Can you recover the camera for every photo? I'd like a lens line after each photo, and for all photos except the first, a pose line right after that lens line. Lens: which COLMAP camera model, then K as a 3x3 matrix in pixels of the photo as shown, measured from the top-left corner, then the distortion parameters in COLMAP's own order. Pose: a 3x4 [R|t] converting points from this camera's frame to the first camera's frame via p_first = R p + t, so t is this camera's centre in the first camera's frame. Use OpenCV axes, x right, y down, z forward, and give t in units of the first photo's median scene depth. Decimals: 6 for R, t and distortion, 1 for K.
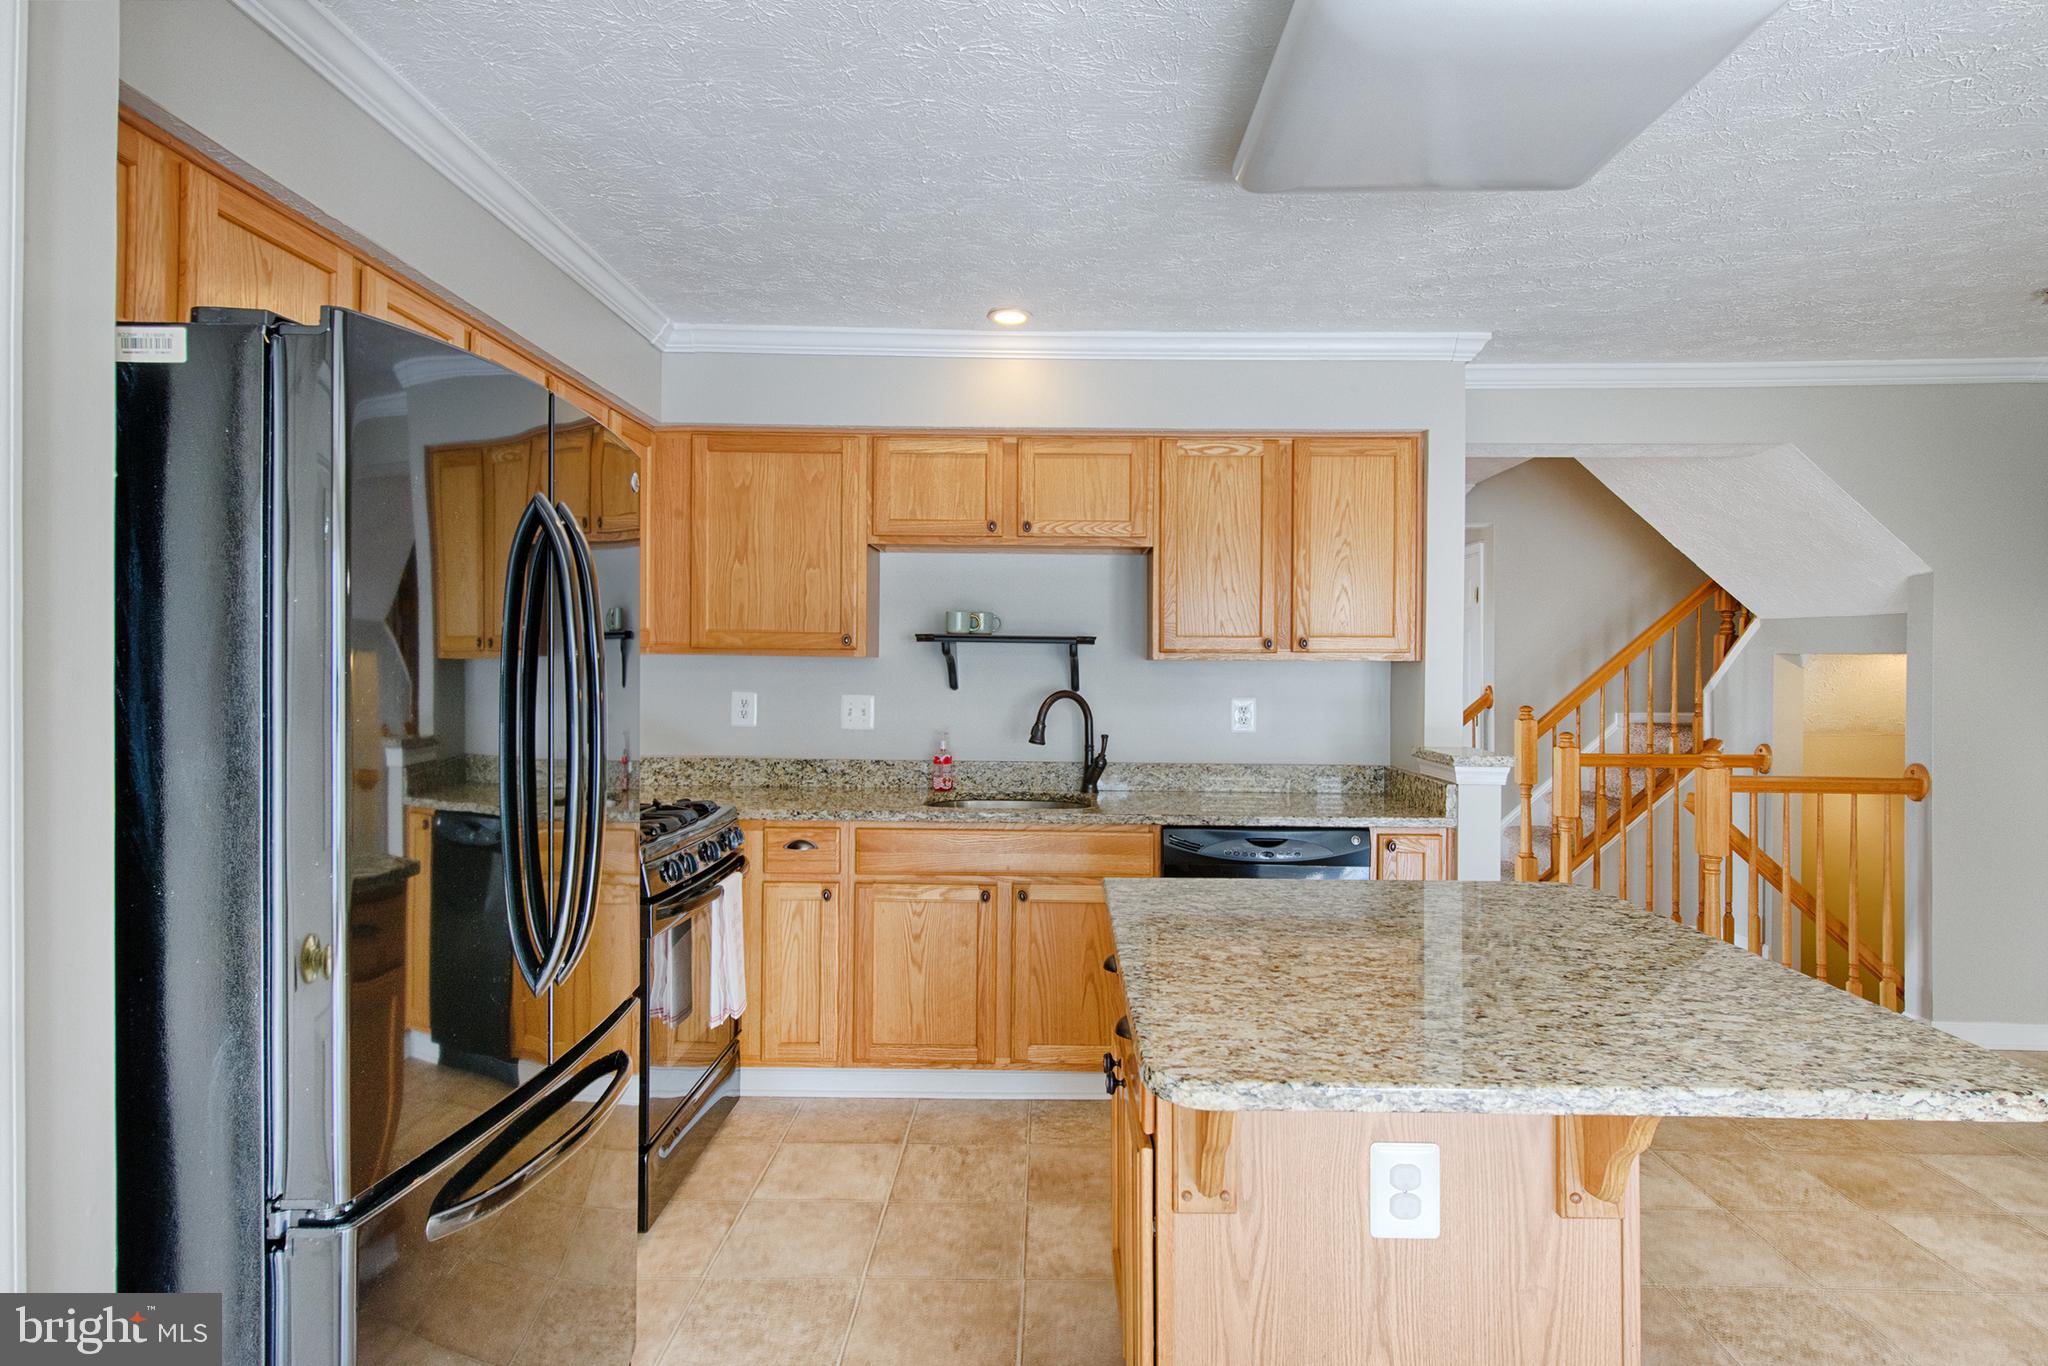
lens RADIAL K [[1092.8, 0, 1024.0], [0, 1092.8, 683.0], [0, 0, 1]] dist [0.004339, 0.001087]
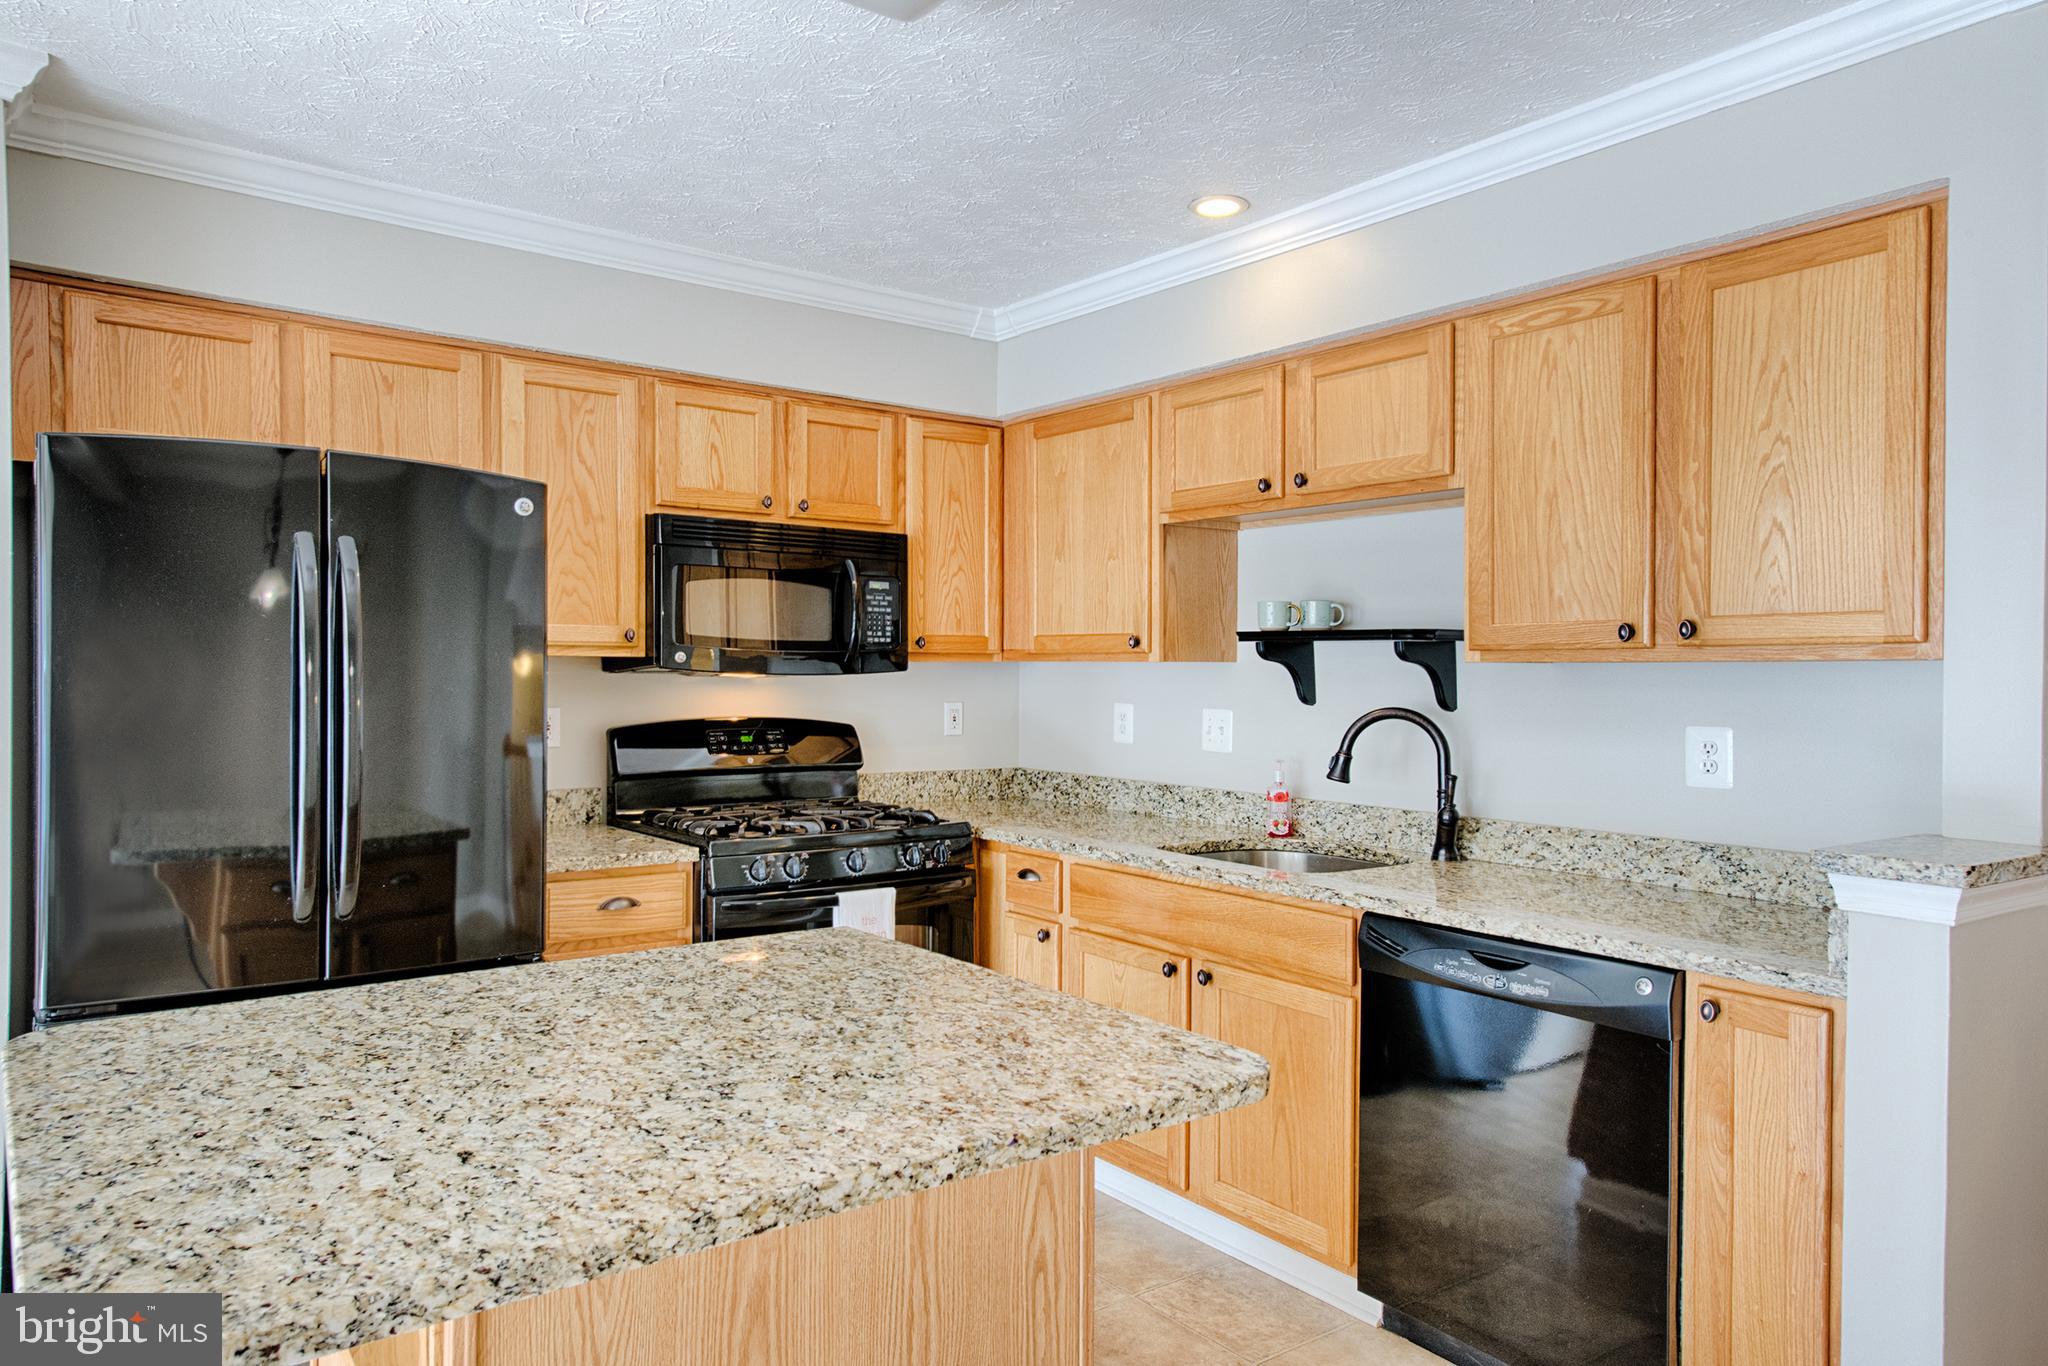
lens RADIAL K [[1338.7, 0, 1024.0], [0, 1338.7, 683.0], [0, 0, 1]] dist [0.050922, -0.000053]
pose [[0.614487, 0.003821, -0.788918, 0.600054], [-0.014961, 0.999865, -0.006810, 0.000709], [0.788785, 0.015988, 0.614461, 0.307767]]
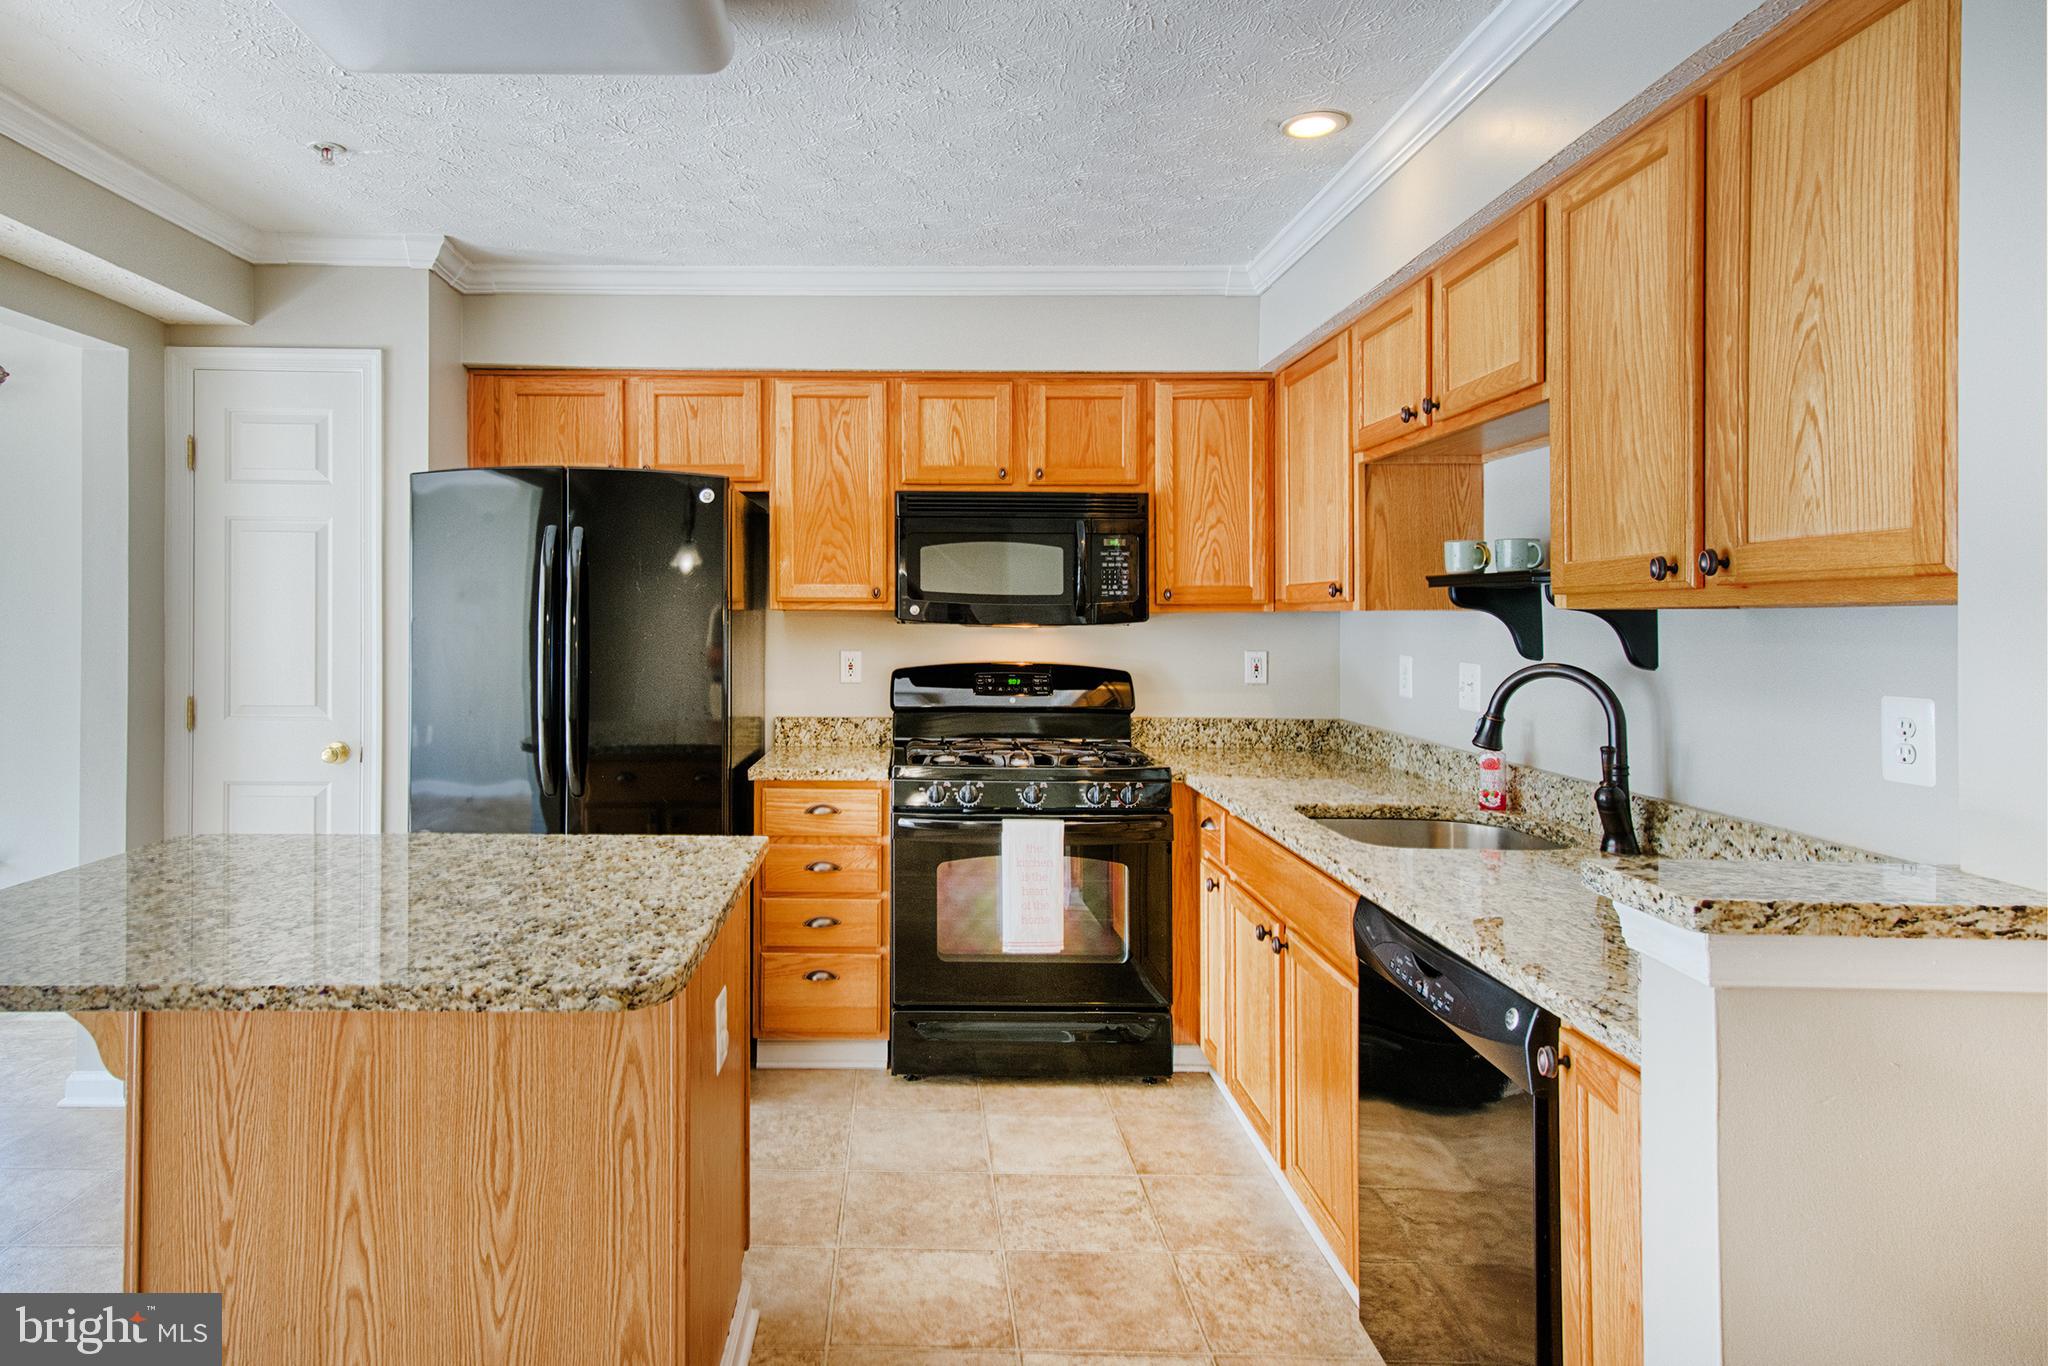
lens RADIAL K [[1217.2, 0, 944.3], [0, 1217.2, 621.4], [0, 0, 1]] dist [0.028206, 0.002218]
pose [[0.018949, -0.005301, -0.999806, 0.725810], [-0.020478, 0.999774, -0.005689, -0.005252], [0.999611, 0.020582, 0.018837, 0.703409]]
